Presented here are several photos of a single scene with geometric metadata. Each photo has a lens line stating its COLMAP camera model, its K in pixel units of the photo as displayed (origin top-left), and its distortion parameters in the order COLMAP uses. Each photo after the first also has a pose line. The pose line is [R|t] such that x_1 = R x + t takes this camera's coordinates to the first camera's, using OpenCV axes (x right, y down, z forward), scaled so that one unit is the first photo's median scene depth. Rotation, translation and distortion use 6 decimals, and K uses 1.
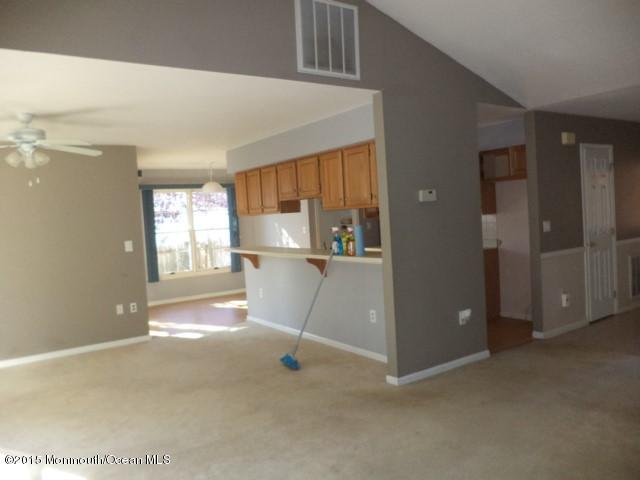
lens RADIAL K [[509.2, 0, 320.7], [0, 509.2, 233.0], [0, 0, 1]] dist [-0.036797, -0.002867]
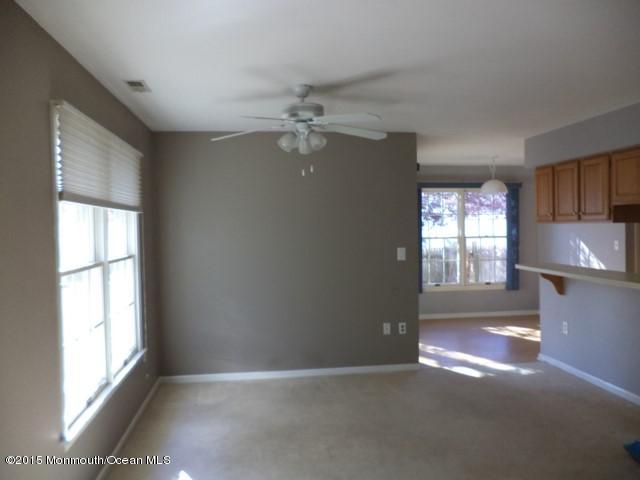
lens RADIAL K [[509.2, 0, 320.7], [0, 509.2, 233.0], [0, 0, 1]] dist [-0.036797, -0.002867]
pose [[0.889988, 0.053941, -0.452783, -0.106743], [-0.057635, 0.998322, 0.005647, -0.004515], [0.452327, 0.021071, 0.891603, 0.172211]]
